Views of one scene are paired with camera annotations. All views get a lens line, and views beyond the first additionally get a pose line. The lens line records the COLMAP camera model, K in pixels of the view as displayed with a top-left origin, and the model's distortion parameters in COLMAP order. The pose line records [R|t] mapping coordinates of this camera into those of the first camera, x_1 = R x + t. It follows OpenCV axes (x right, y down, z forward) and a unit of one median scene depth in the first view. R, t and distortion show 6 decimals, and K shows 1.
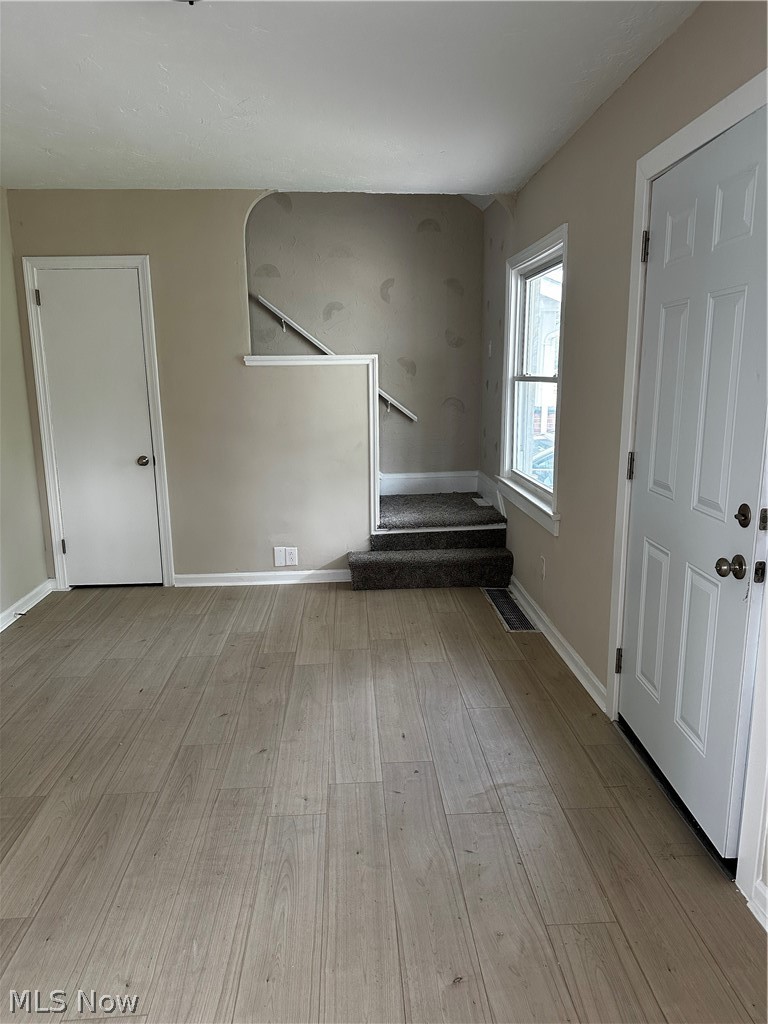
lens RADIAL K [[723.9, 0, 385.1], [0, 723.9, 513.4], [0, 0, 1]] dist [-0.001059, -0.005410]
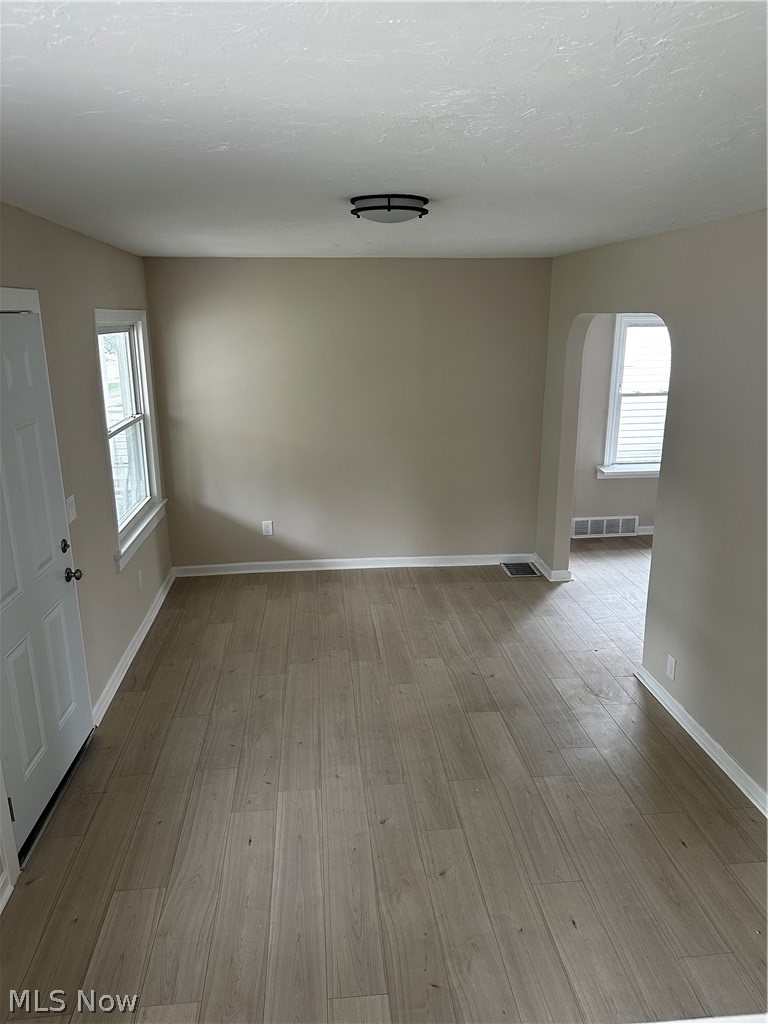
lens RADIAL K [[723.9, 0, 384.3], [0, 723.9, 513.4], [0, 0, 1]] dist [-0.001059, -0.005410]
pose [[-0.998984, 0.022358, -0.039121, -0.156761], [0.002474, 0.894120, 0.447821, -0.660263], [0.044991, 0.447269, -0.893267, 2.007363]]
